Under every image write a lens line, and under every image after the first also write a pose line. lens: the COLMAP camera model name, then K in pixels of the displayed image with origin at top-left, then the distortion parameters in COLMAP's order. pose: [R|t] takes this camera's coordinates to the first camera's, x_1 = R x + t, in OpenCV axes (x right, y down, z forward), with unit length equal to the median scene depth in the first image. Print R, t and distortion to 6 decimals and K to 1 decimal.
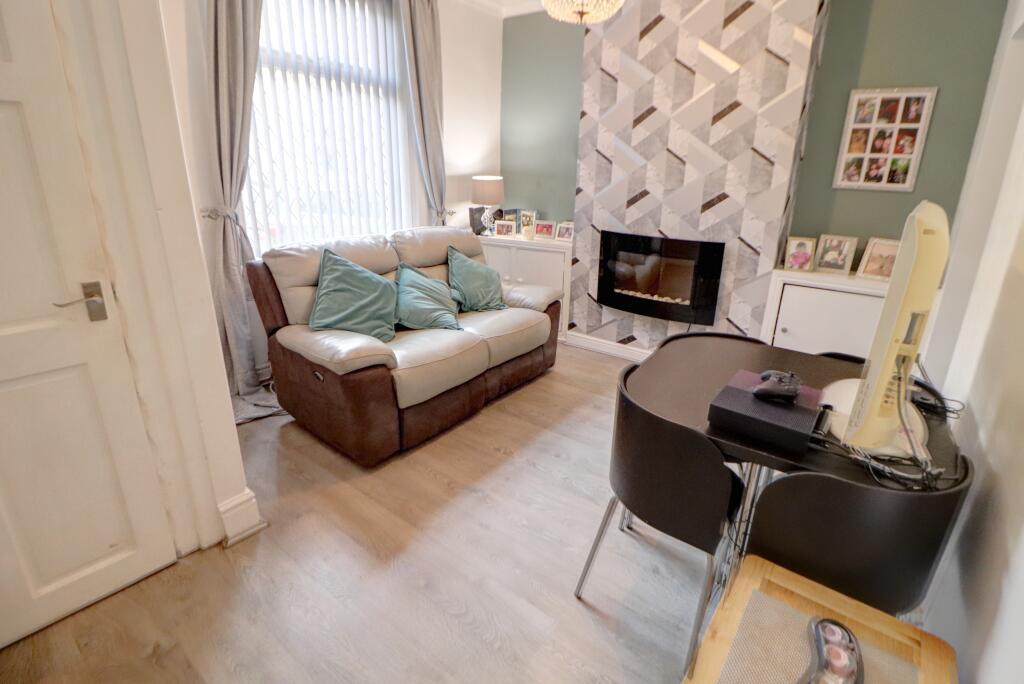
lens RADIAL K [[482.0, 0, 511.7], [0, 482.0, 297.7], [0, 0, 1]] dist [0.027937, -0.036540]
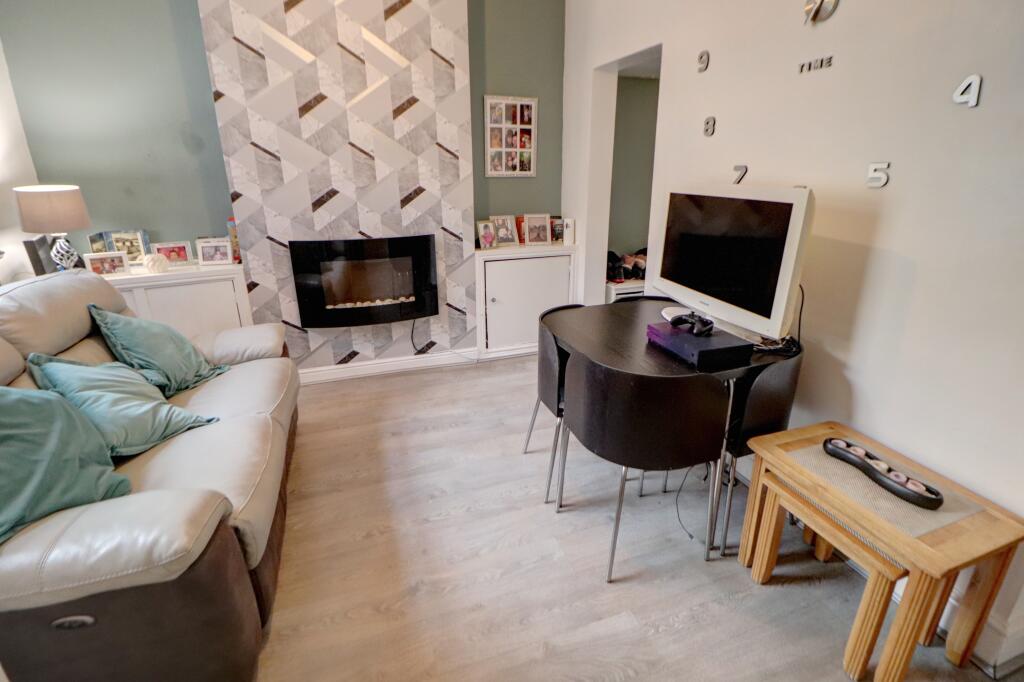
lens RADIAL K [[483.7, 0, 515.4], [0, 483.7, 309.0], [0, 0, 1]] dist [-0.003873, -0.000669]
pose [[0.553629, -0.260890, 0.790842, -0.335205], [0.234772, 0.960037, 0.152353, -0.076615], [-0.798985, 0.101320, 0.592754, 0.257746]]
